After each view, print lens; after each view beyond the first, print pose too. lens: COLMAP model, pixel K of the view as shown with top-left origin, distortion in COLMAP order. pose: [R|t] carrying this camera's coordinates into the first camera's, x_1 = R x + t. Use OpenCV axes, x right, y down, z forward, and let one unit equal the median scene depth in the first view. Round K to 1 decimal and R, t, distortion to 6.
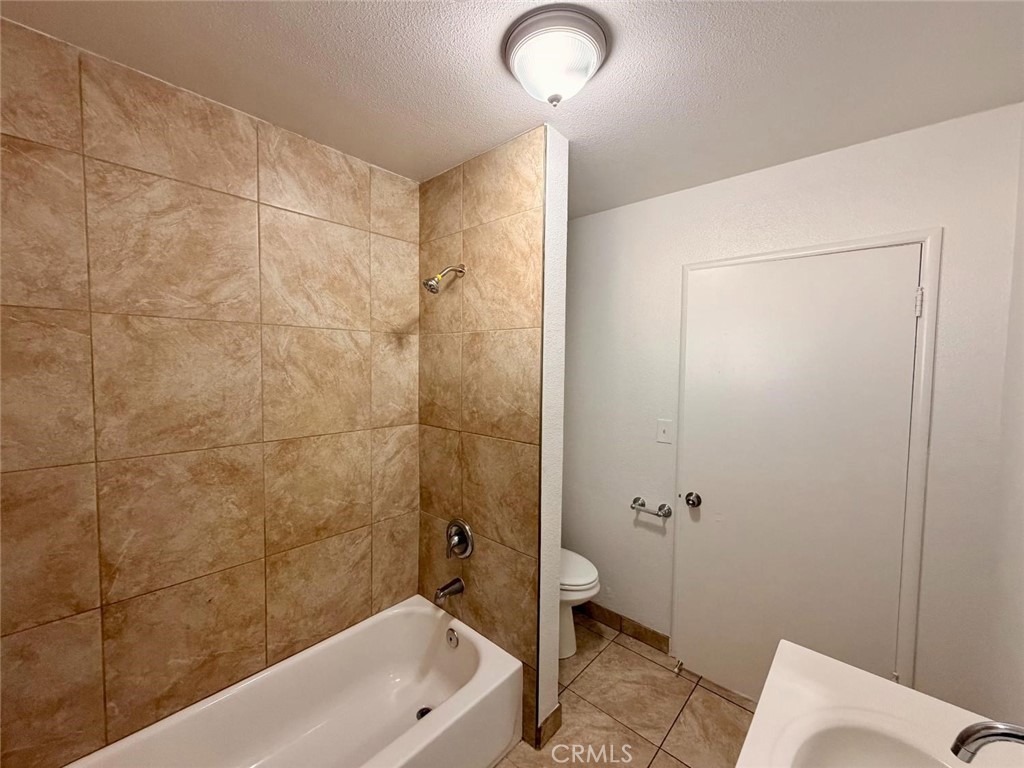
lens RADIAL K [[409.0, 0, 509.5], [0, 409.0, 385.8], [0, 0, 1]] dist [-0.000816, 0.000314]
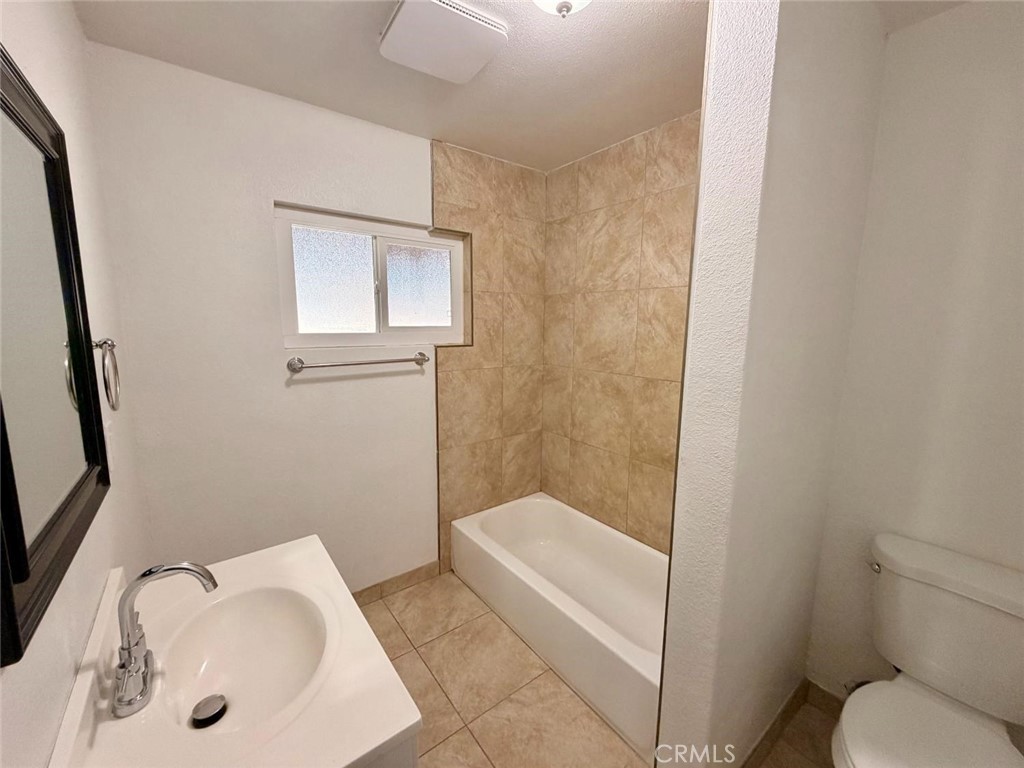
lens RADIAL K [[409.0, 0, 509.5], [0, 409.0, 385.8], [0, 0, 1]] dist [-0.000816, 0.000314]
pose [[-0.181383, 0.140171, -0.973371, 0.892072], [-0.063826, 0.986025, 0.153887, -0.017791], [0.981339, 0.090039, -0.169902, 0.889364]]
